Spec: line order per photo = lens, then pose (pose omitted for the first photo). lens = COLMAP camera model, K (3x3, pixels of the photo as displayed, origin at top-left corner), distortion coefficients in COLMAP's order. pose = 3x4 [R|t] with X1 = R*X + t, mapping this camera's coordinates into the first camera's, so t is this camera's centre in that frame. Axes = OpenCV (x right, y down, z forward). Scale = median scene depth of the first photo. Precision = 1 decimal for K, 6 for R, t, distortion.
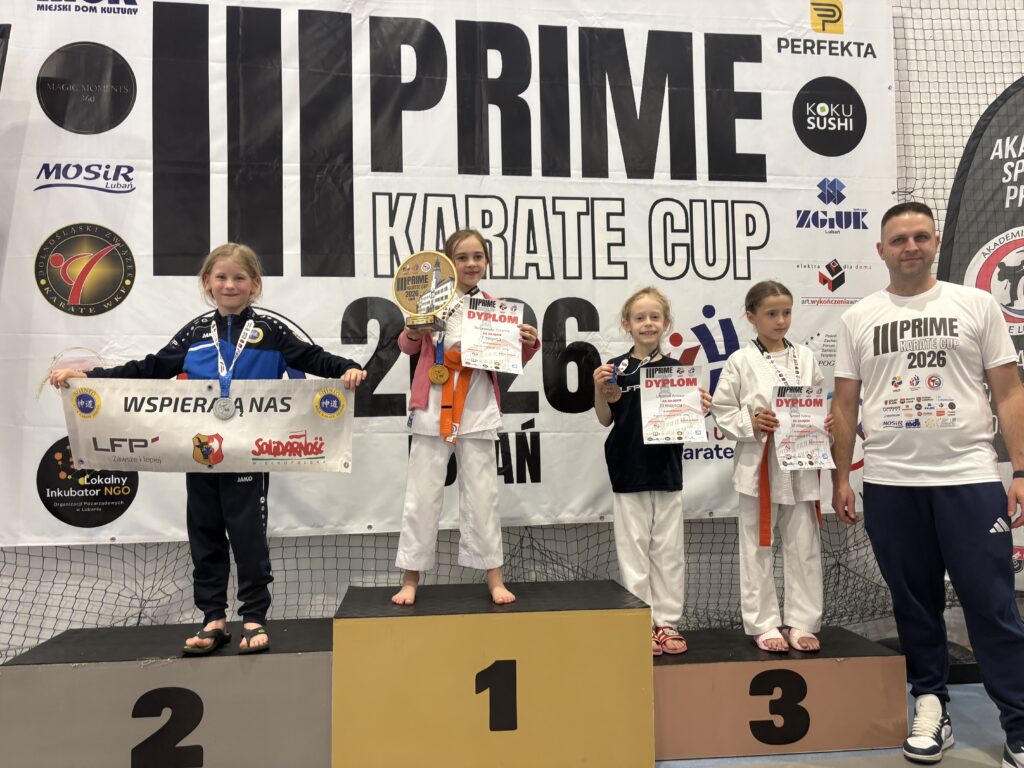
lens RADIAL K [[776.1, 0, 513.3], [0, 776.1, 398.4], [0, 0, 1]] dist [0.050721, -0.035385]
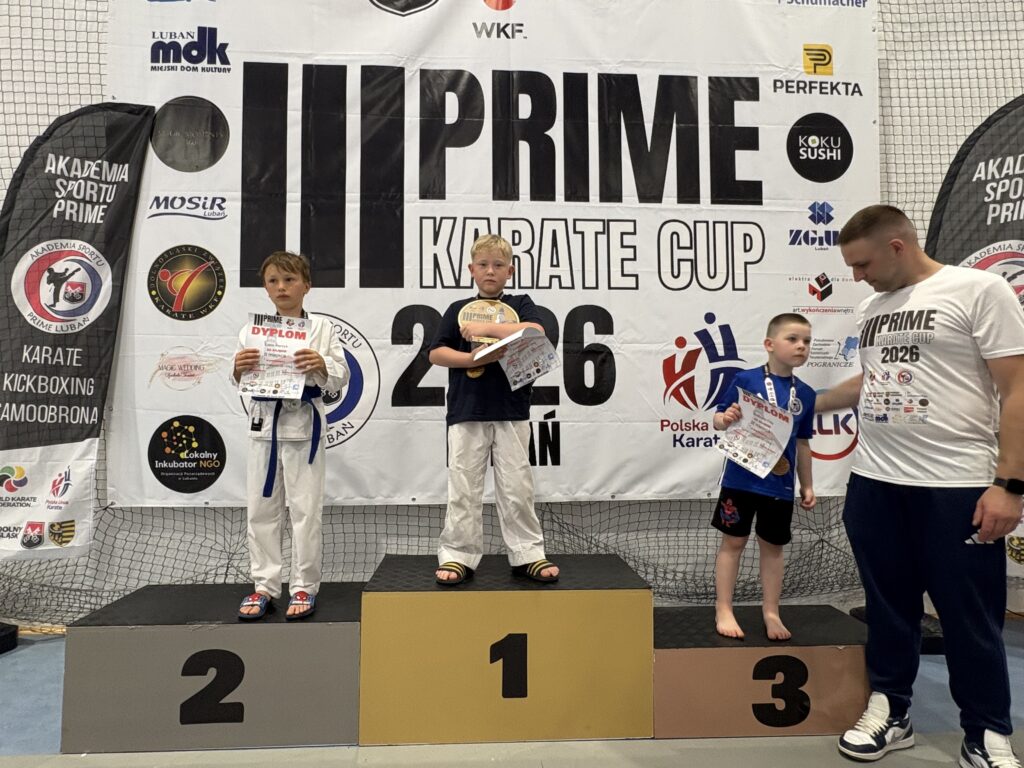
lens RADIAL K [[558.3, 0, 503.0], [0, 558.3, 392.8], [0, 0, 1]] dist [0.000017, 0.006038]
pose [[0.996196, 0.012269, -0.086276, 0.020623], [-0.011772, 0.999911, 0.006271, -0.003354], [0.086345, -0.005232, 0.996252, 0.160584]]
